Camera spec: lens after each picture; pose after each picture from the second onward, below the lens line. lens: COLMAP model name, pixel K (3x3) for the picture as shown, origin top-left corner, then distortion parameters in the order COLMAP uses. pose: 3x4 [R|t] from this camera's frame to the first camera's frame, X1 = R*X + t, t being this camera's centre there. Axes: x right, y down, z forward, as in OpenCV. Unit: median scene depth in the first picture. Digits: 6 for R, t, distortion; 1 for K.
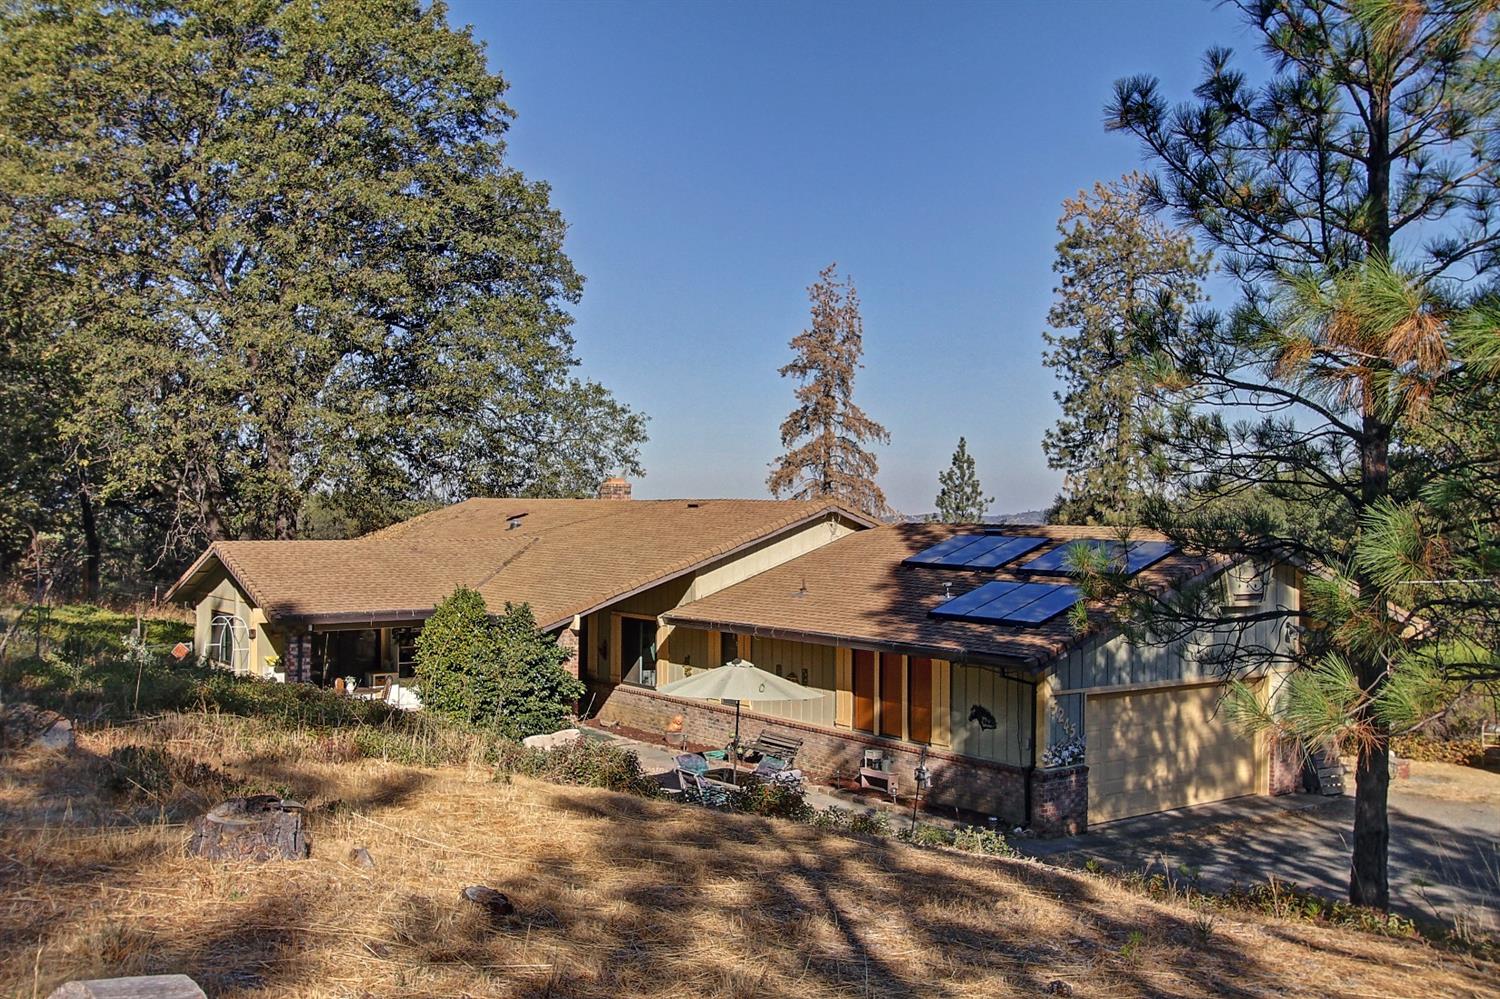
lens RADIAL K [[1487.7, 0, 758.5], [0, 1487.7, 513.4], [0, 0, 1]] dist [0.134312, 0.000000]
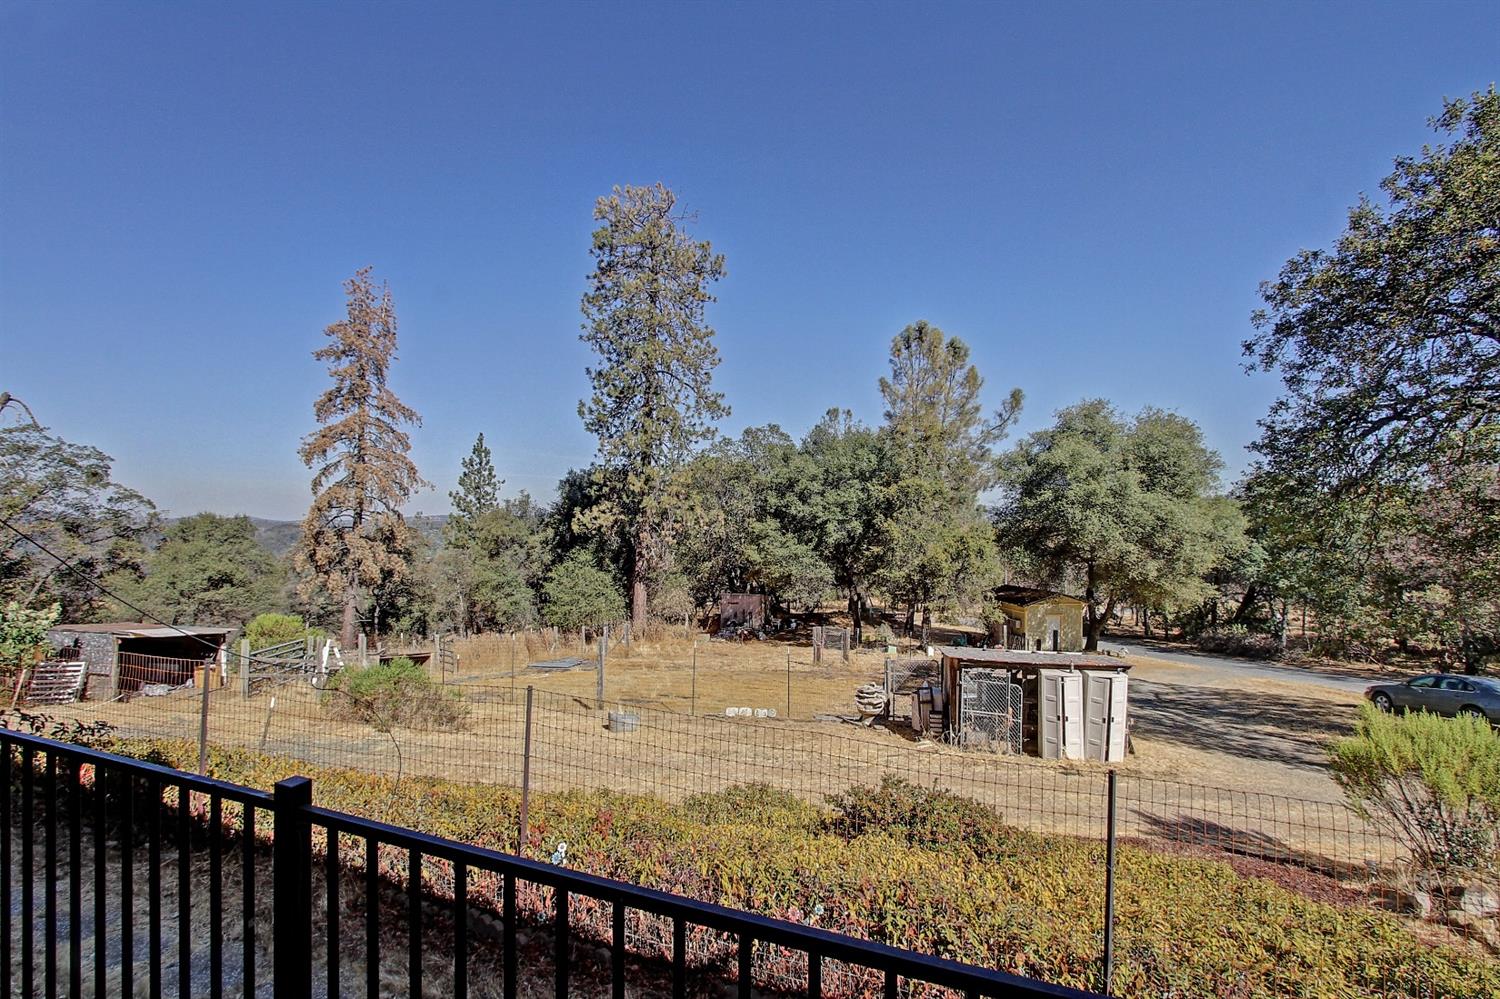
lens RADIAL K [[694.1, 0, 749.6], [0, 694.1, 519.8], [0, 0, 1]] dist [-0.019192, 0.002816]
pose [[0.854817, 0.006908, 0.518883, 0.026231], [-0.007134, 0.999973, -0.001559, 0.026822], [-0.518880, -0.002369, 0.854844, 0.391595]]
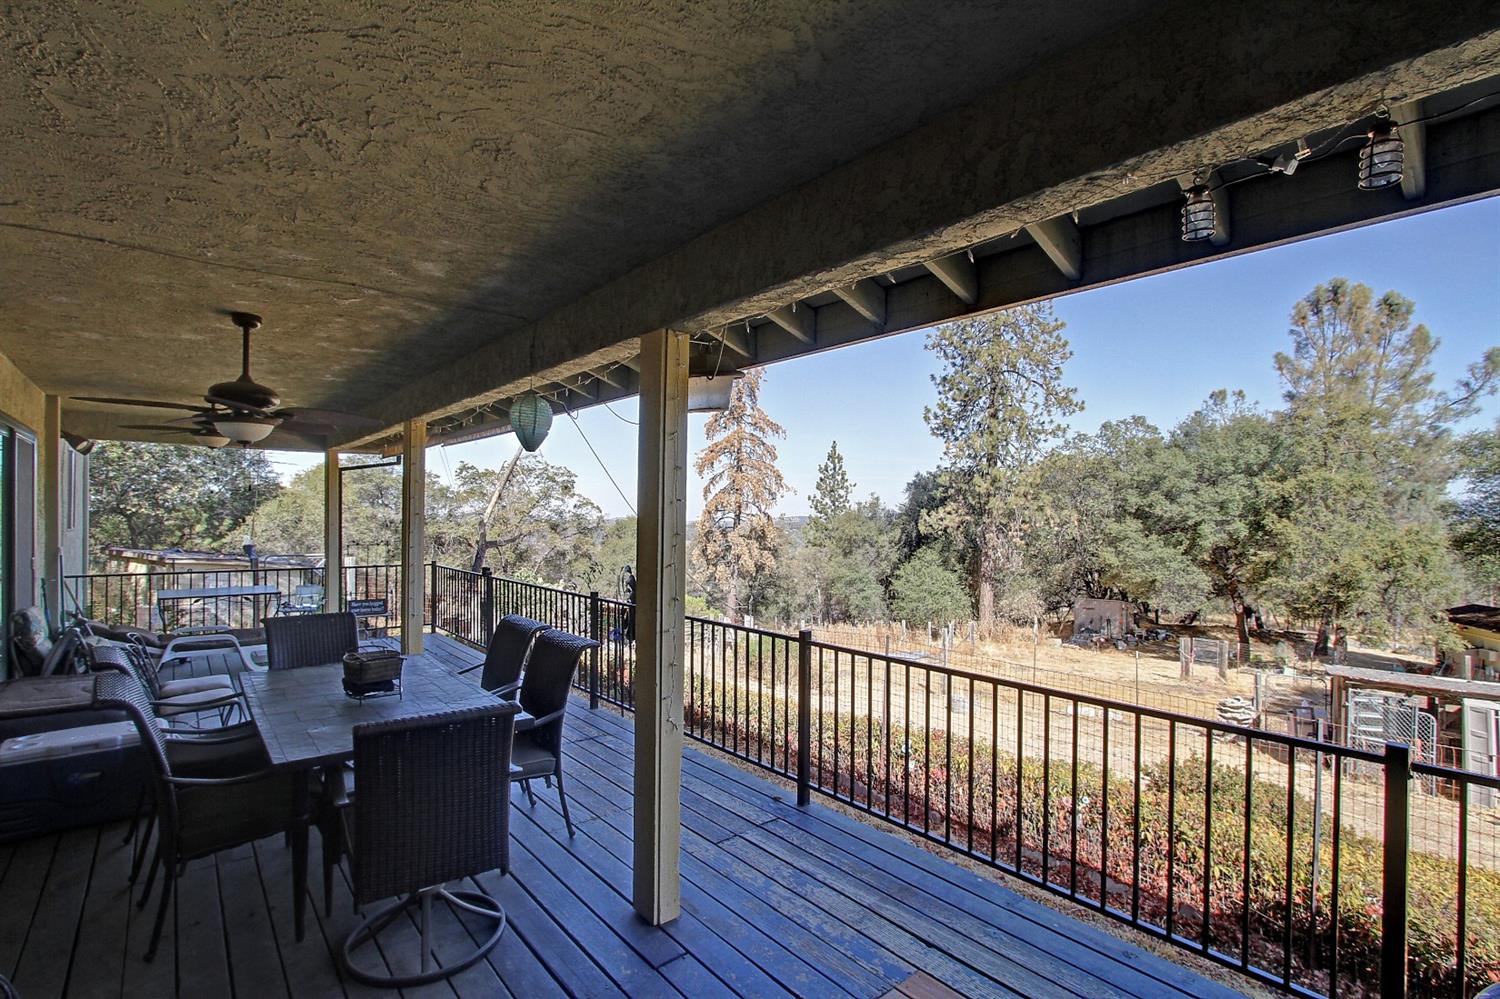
lens RADIAL K [[694.1, 0, 755.3], [0, 694.1, 510.6], [0, 0, 1]] dist [-0.019192, 0.002816]
pose [[0.998032, 0.005933, 0.062428, 0.021416], [-0.005193, 0.999914, -0.012010, 0.026322], [-0.062493, 0.011662, 0.997977, 0.374476]]
